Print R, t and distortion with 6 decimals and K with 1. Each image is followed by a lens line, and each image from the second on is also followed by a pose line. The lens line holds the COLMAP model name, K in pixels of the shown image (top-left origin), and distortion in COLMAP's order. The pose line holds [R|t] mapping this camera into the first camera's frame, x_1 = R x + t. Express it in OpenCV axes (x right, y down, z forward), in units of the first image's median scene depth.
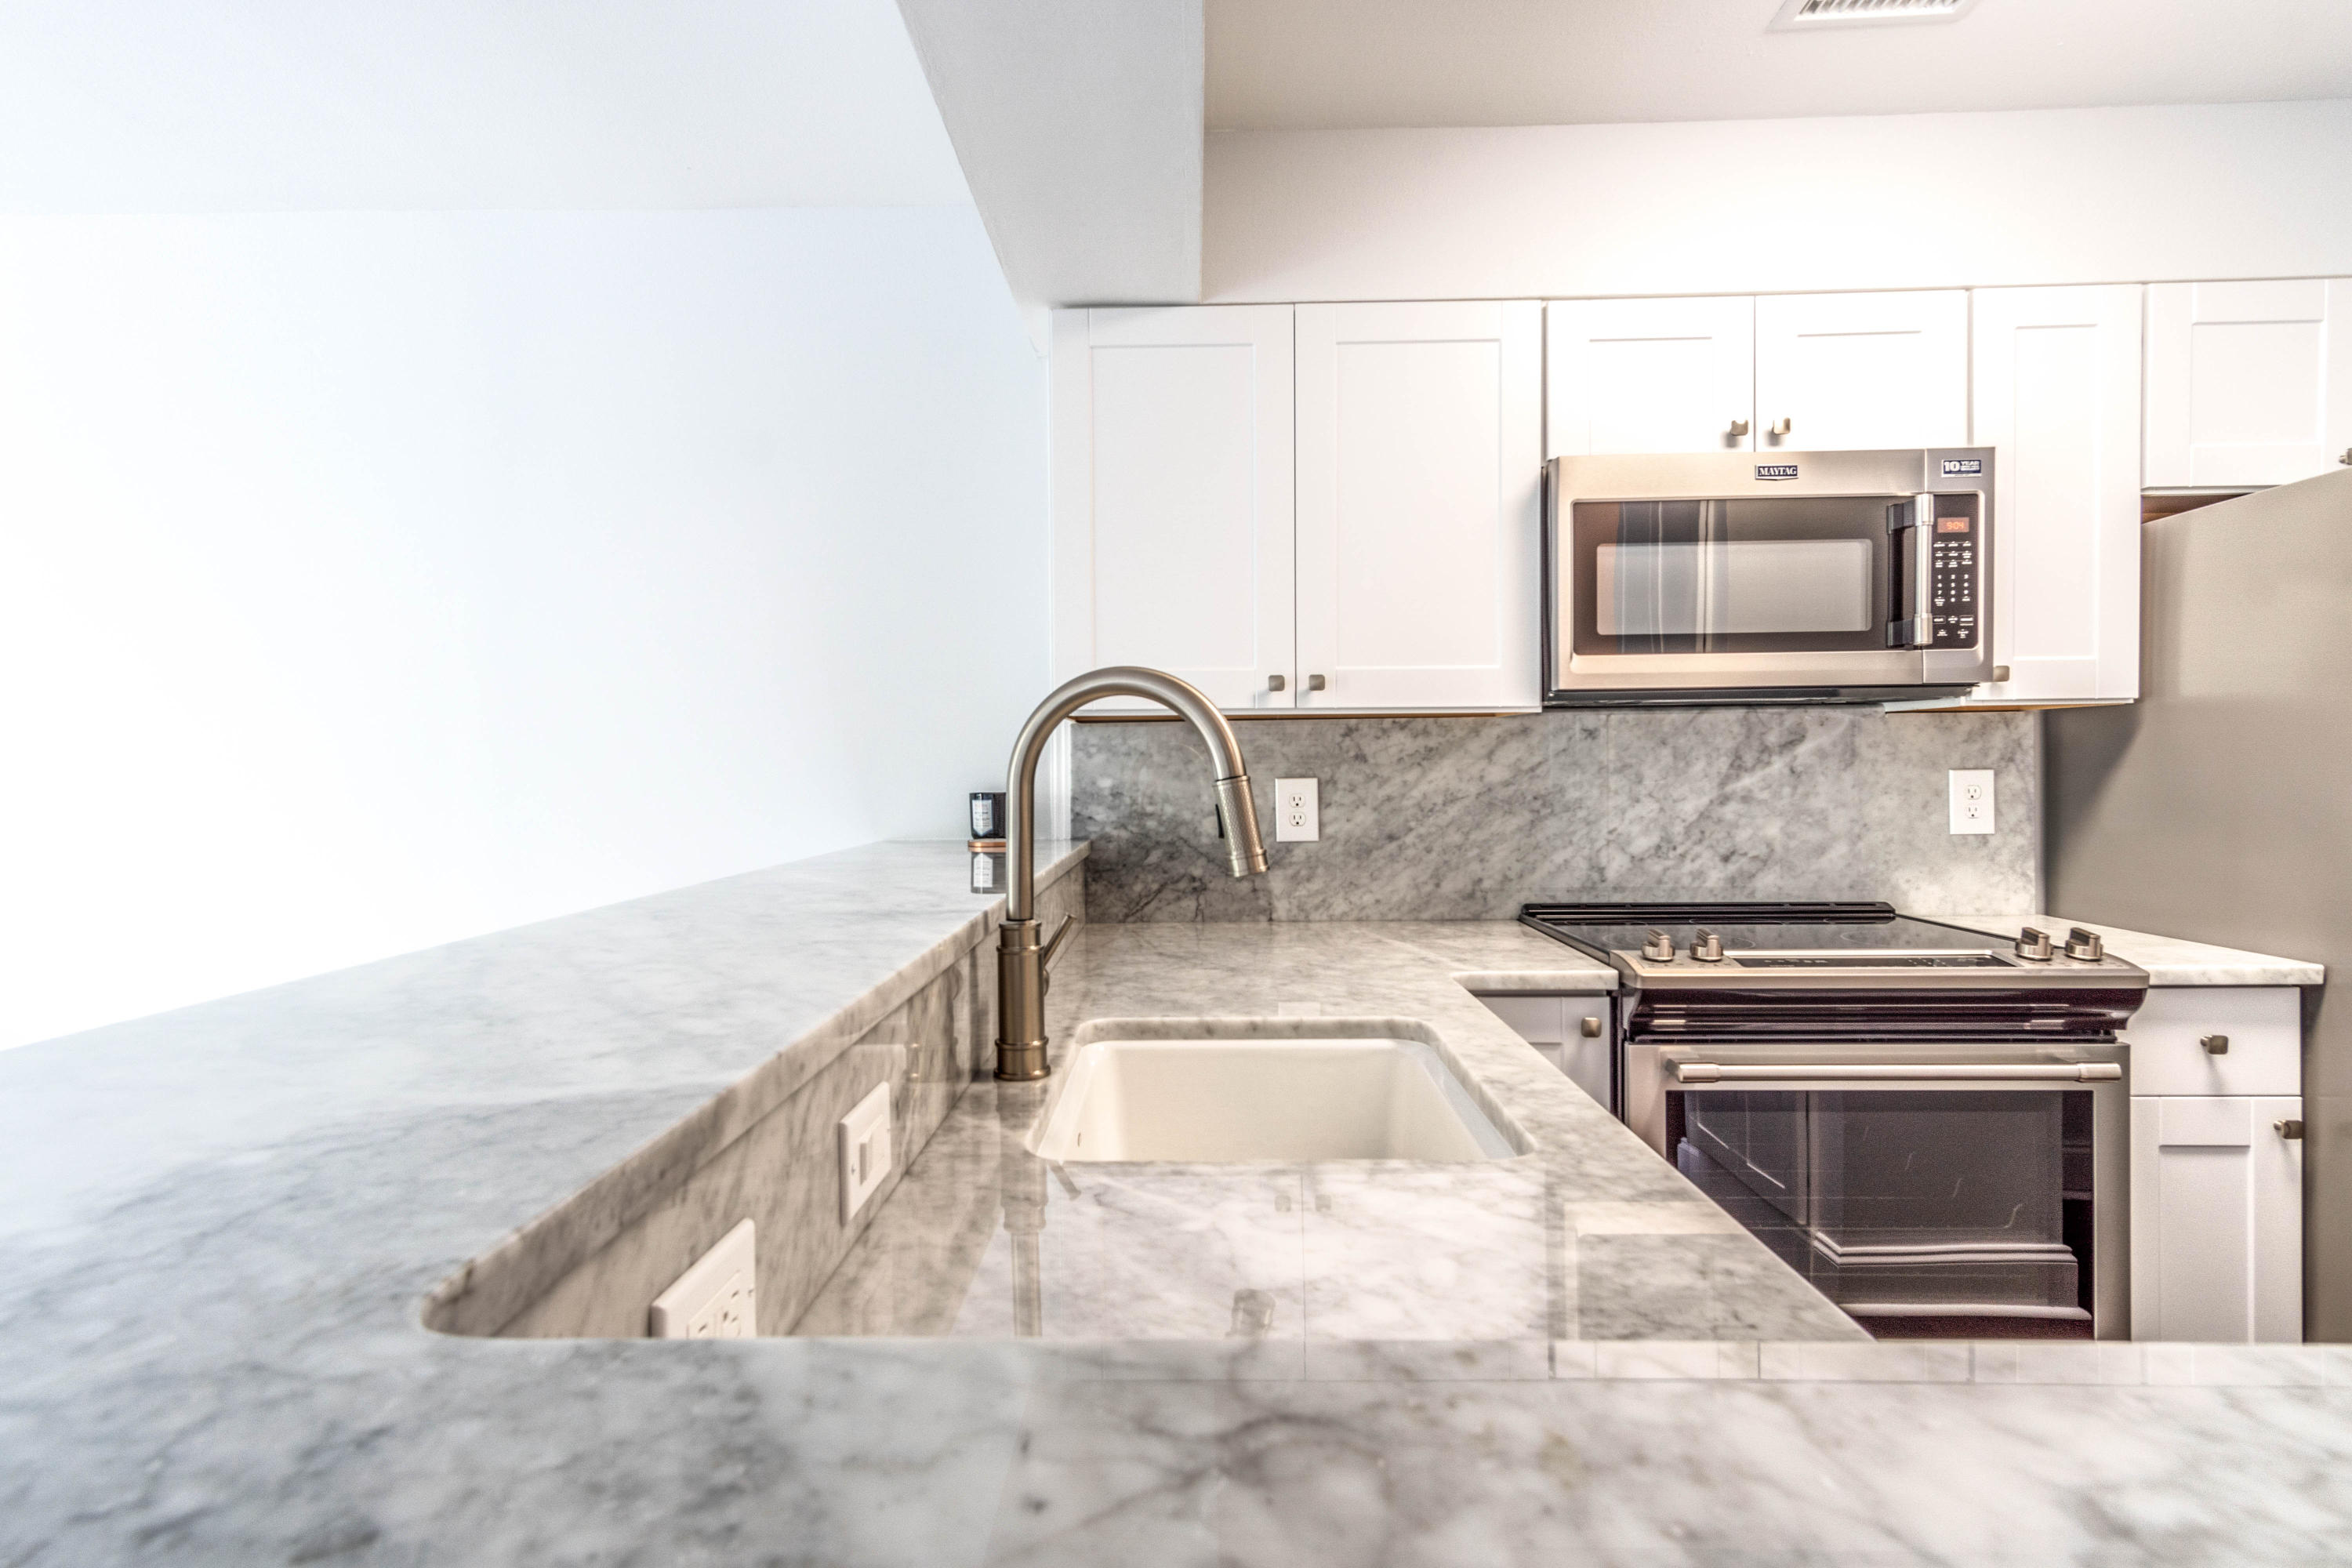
lens RADIAL K [[1255.2, 0, 1157.0], [0, 1255.2, 783.2], [0, 0, 1]] dist [-0.000018, 0.004224]
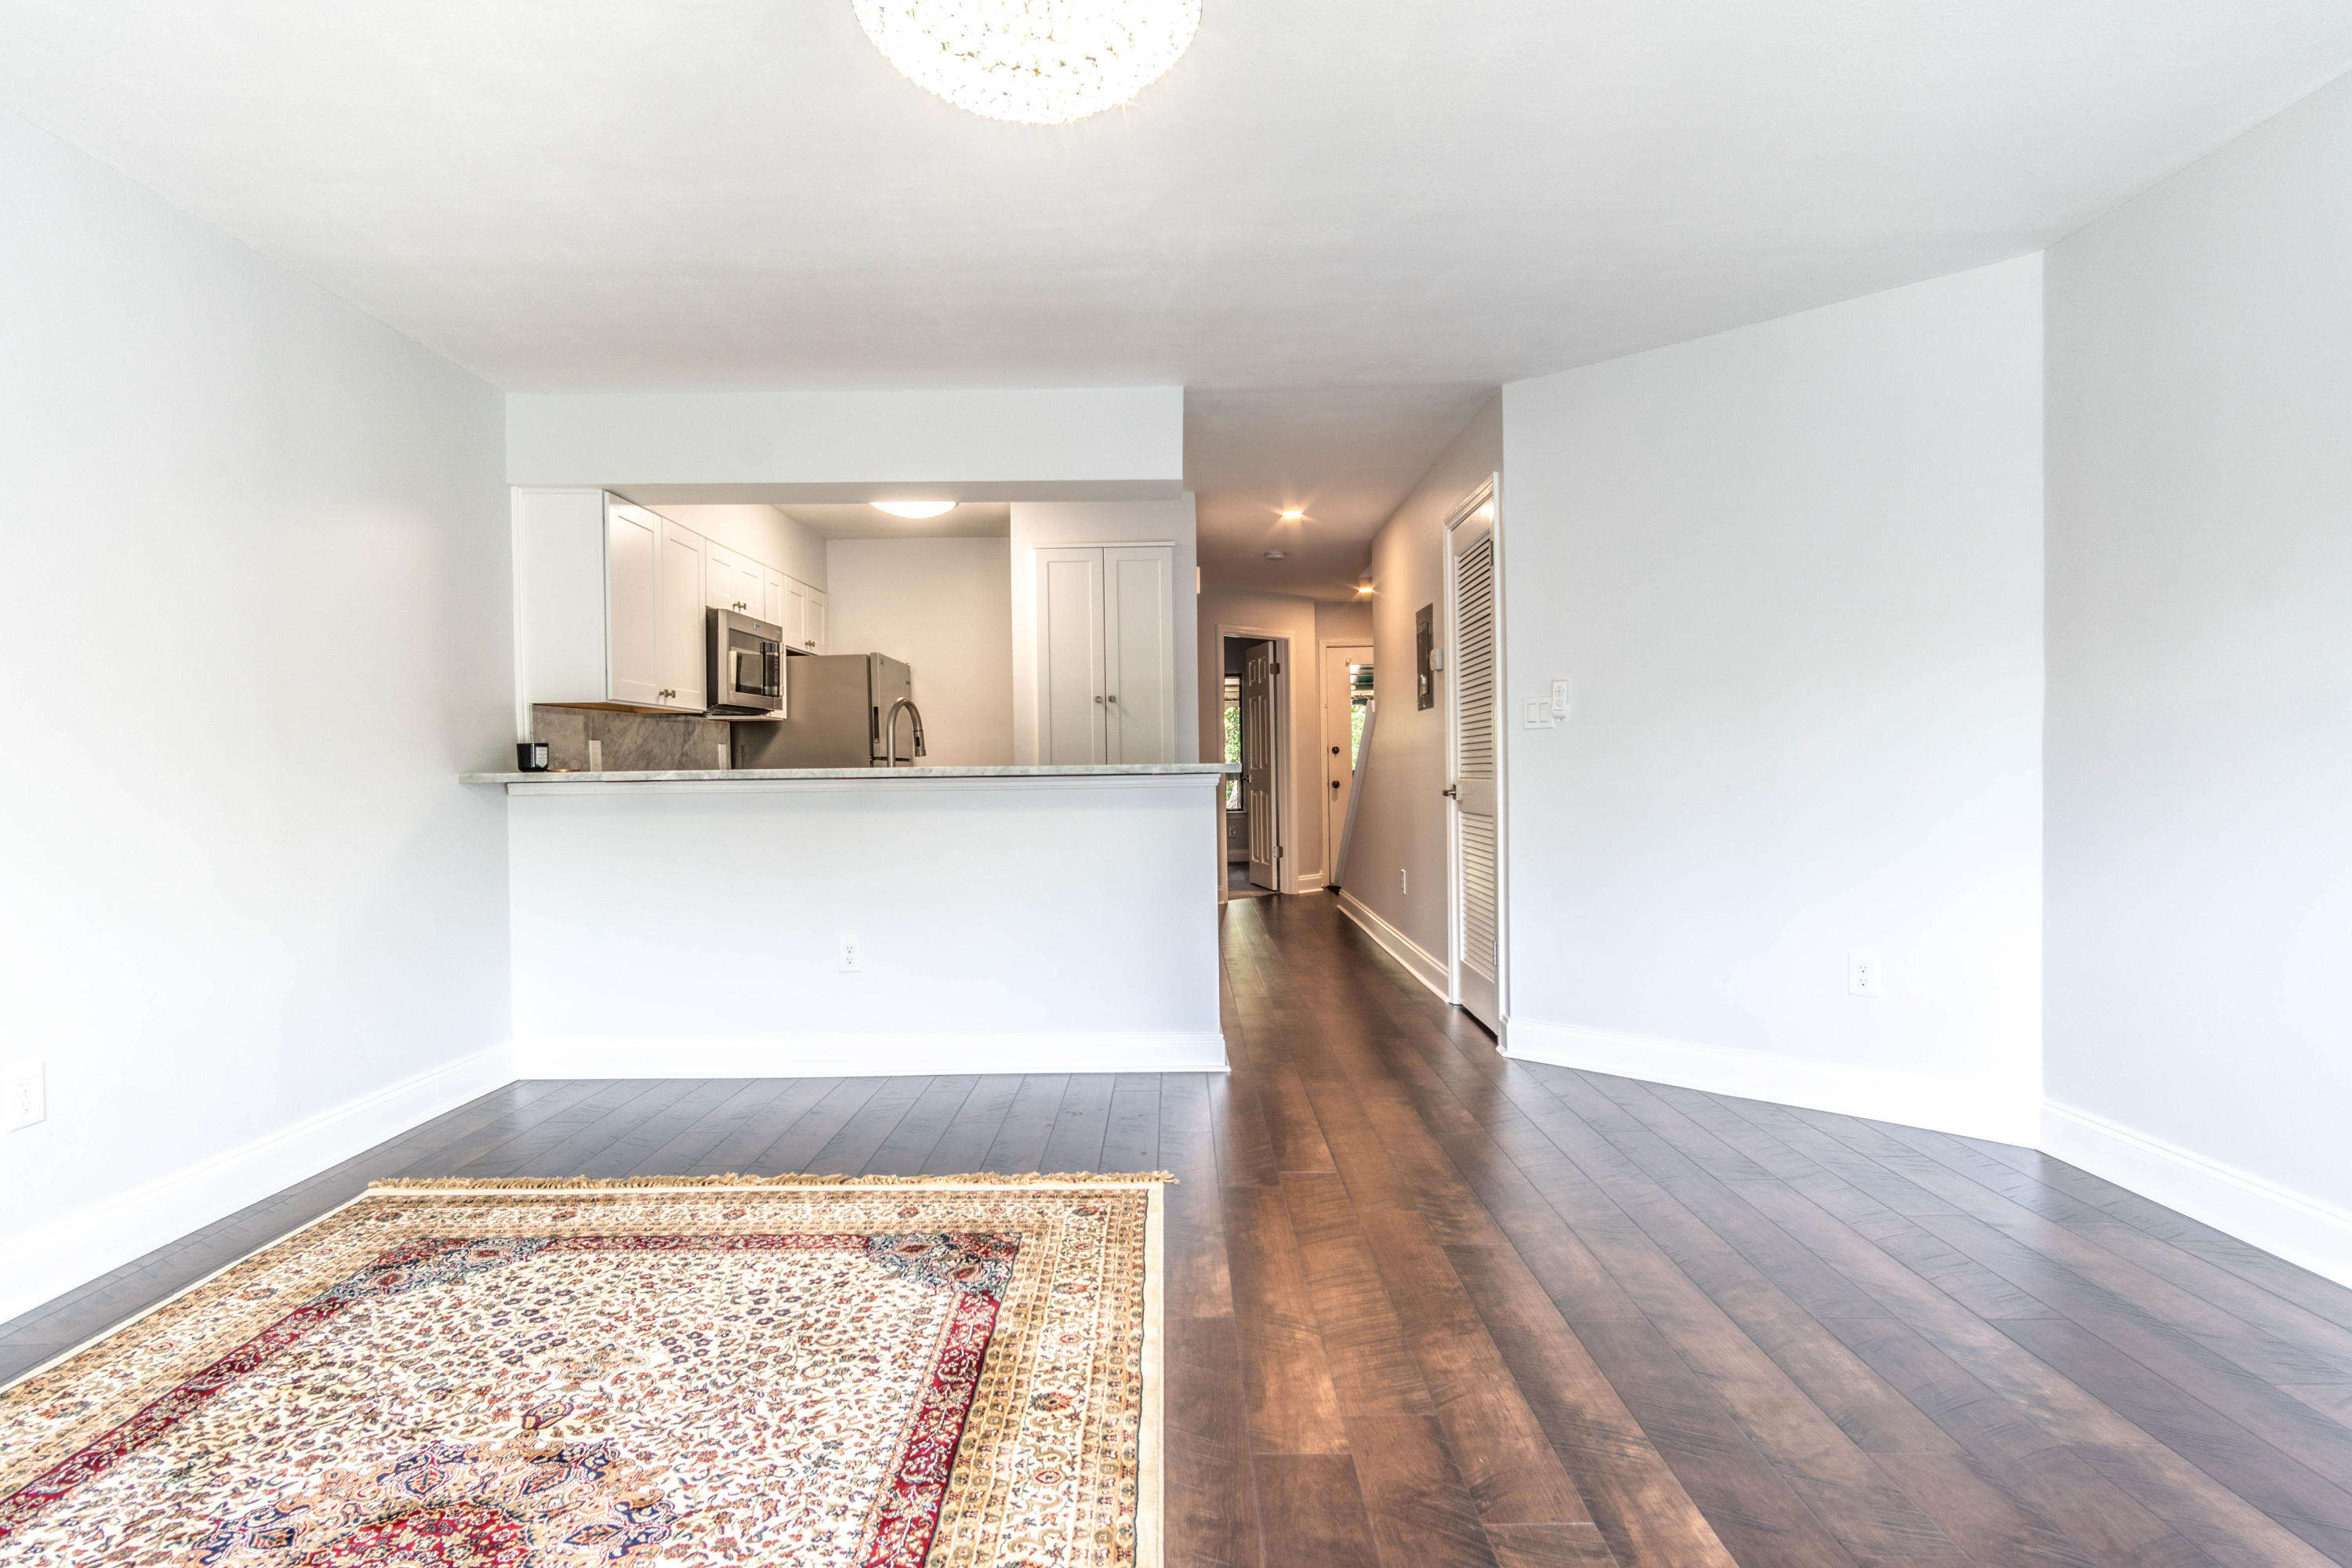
lens RADIAL K [[1255.2, 0, 1163.1], [0, 1255.2, 780.9], [0, 0, 1]] dist [-0.000018, 0.004224]
pose [[-0.015448, -0.004180, 0.999872, -1.833787], [0.028908, 0.999571, 0.004625, 0.075503], [-0.999463, 0.028976, -0.015321, 0.168298]]
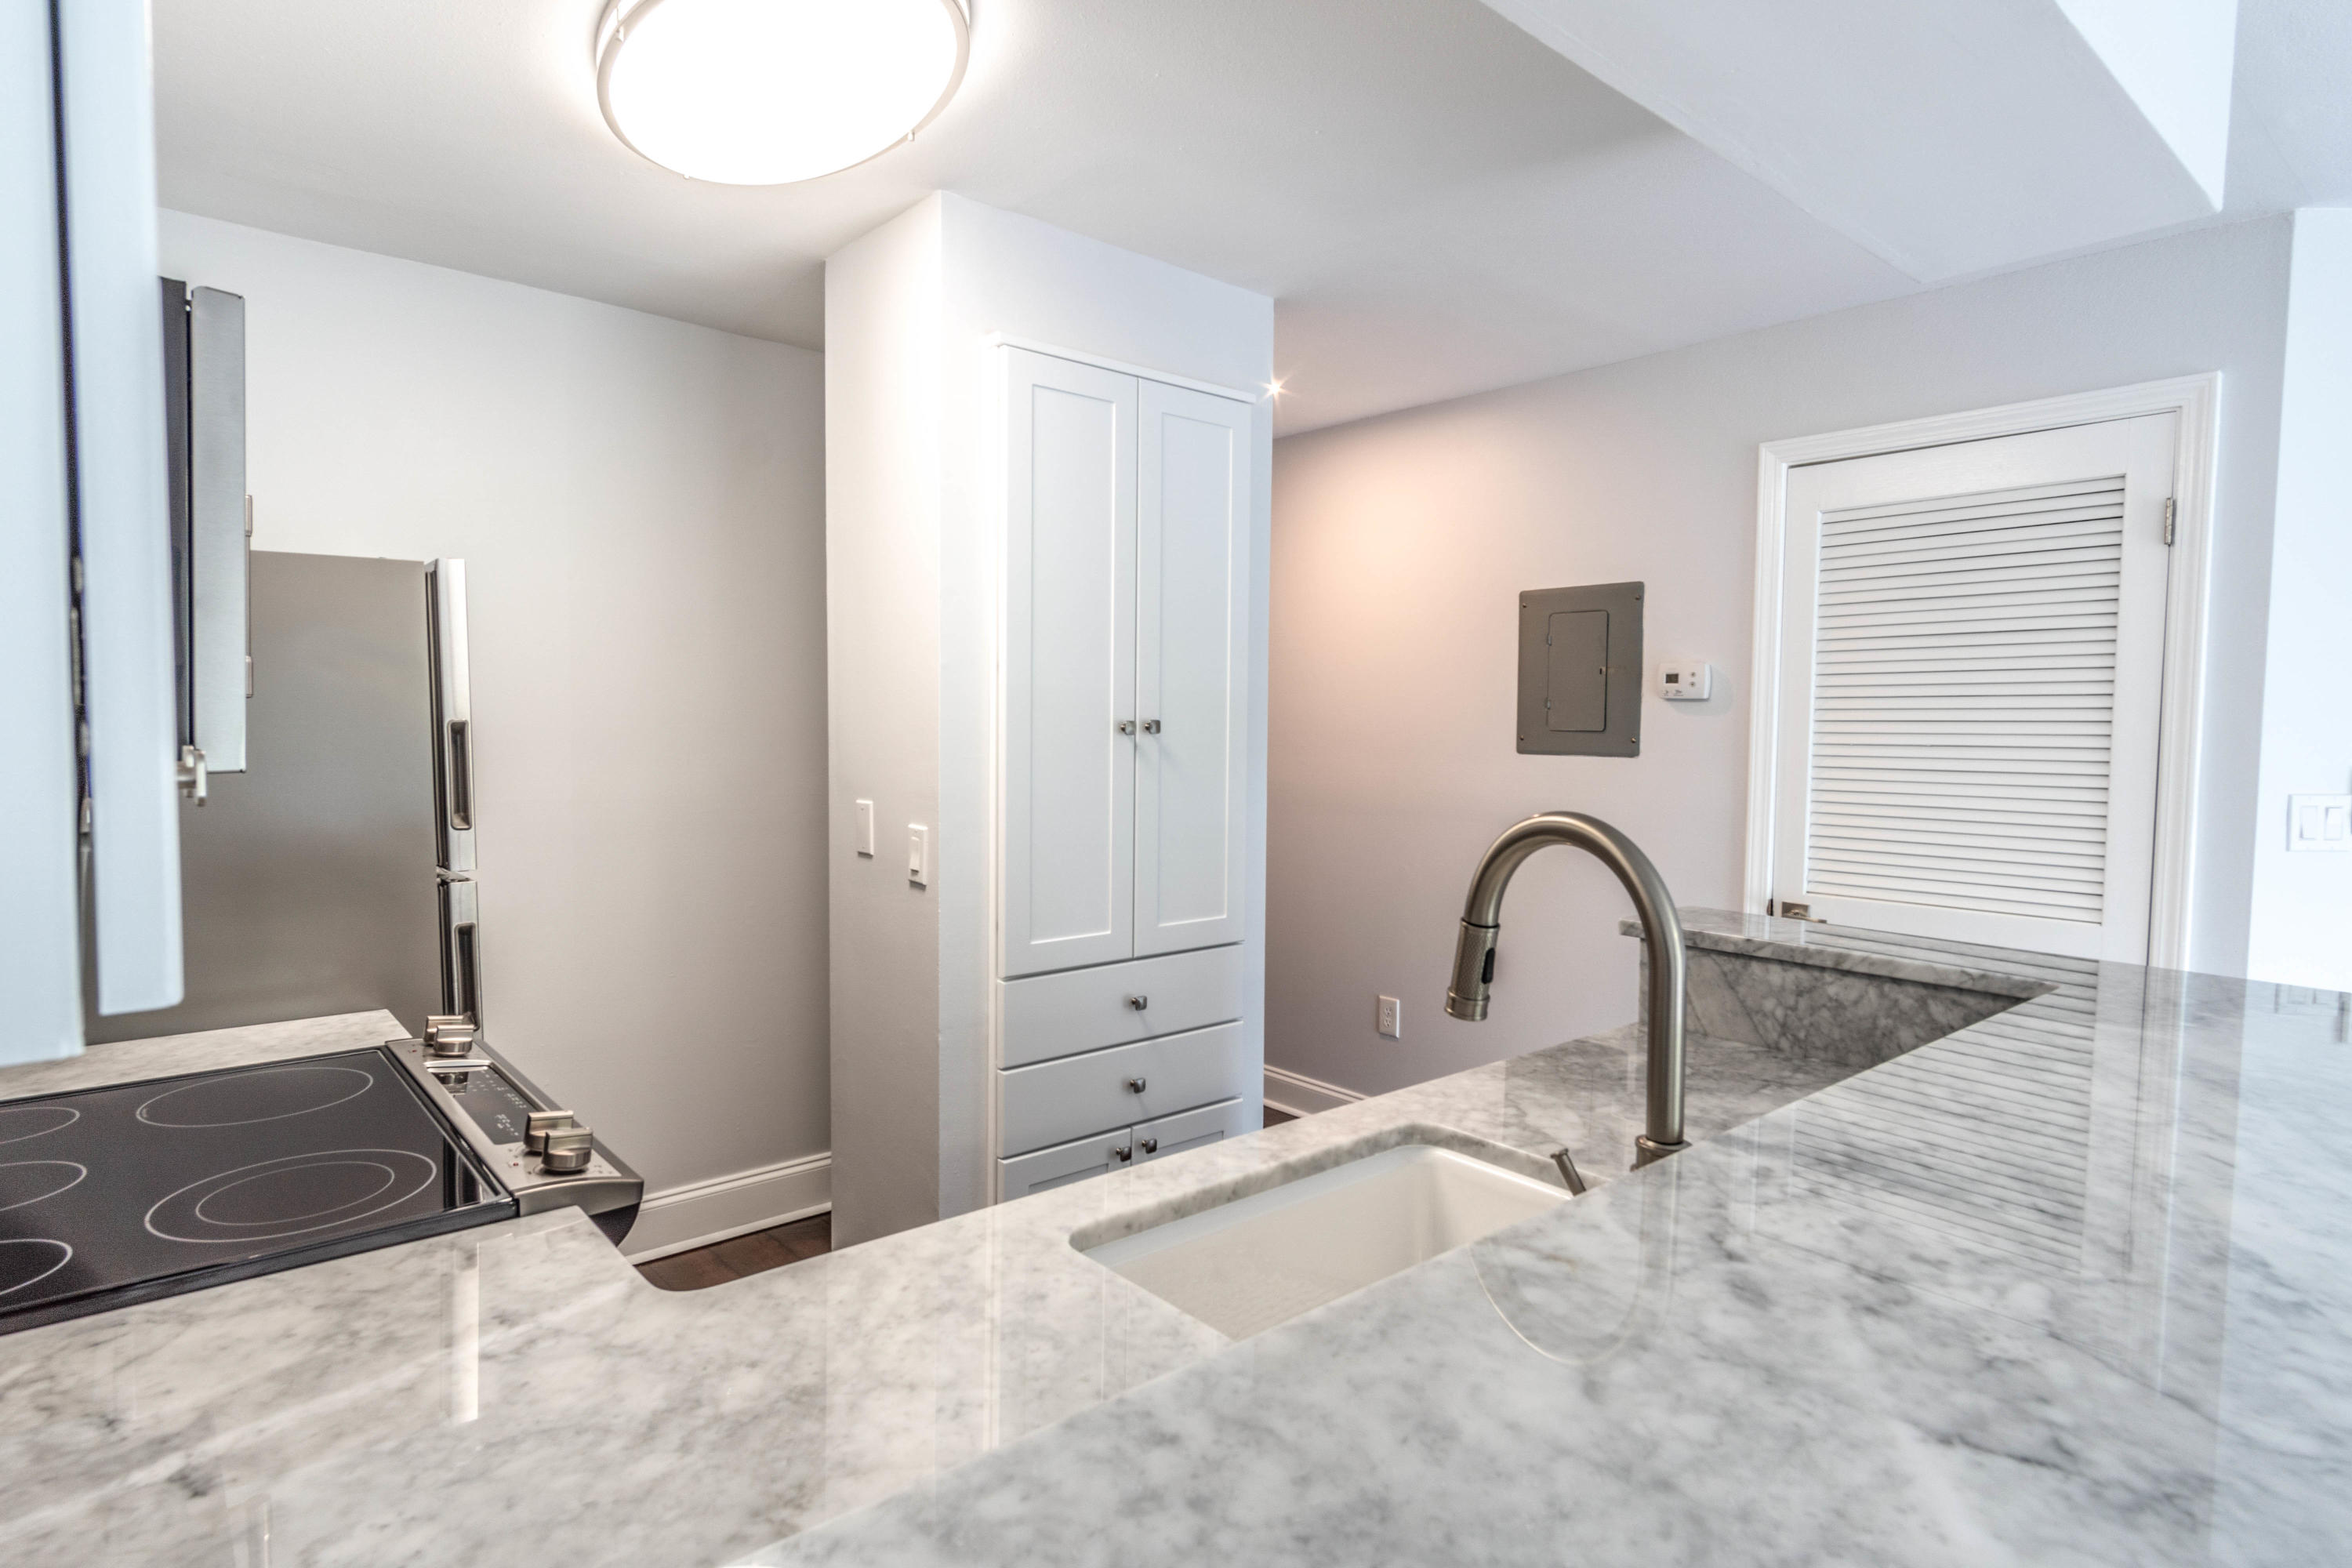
lens RADIAL K [[1255.2, 0, 1164.3], [0, 1255.2, 780.8], [0, 0, 1]] dist [-0.000018, 0.004224]
pose [[-0.666523, -0.040971, 0.744358, -0.253078], [0.004559, 0.998246, 0.059028, -0.087061], [-0.745470, 0.042737, -0.665167, 0.911995]]
